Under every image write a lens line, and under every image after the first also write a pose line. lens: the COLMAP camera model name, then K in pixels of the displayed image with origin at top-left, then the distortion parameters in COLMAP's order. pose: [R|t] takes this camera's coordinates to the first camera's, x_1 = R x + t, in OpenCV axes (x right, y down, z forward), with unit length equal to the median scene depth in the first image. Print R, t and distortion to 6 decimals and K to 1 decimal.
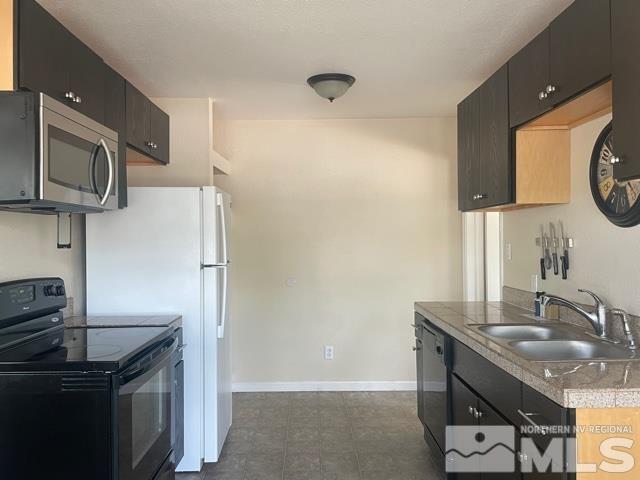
lens RADIAL K [[523.9, 0, 320.0], [0, 523.9, 240.0], [0, 0, 1]] dist [0.094711, -0.106901]
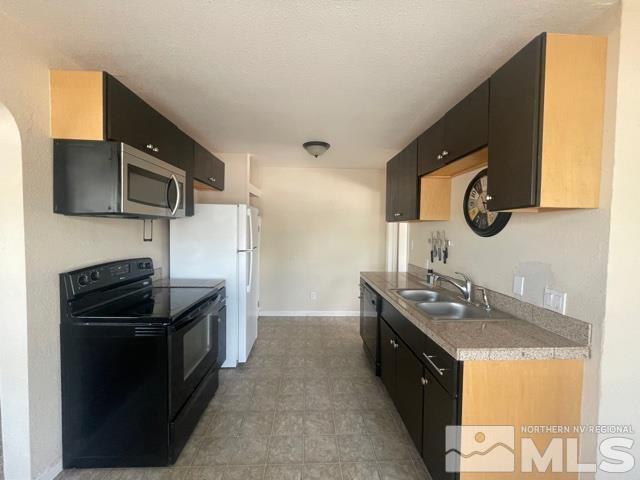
lens RADIAL K [[260.8, 0, 323.5], [0, 260.8, 238.8], [0, 0, 1]] dist [0.000277, -0.000019]
pose [[0.998957, 0.022876, 0.039510, 0.020934], [-0.024167, 0.999179, 0.032507, -0.025554], [-0.038734, -0.033427, 0.998690, 0.148531]]
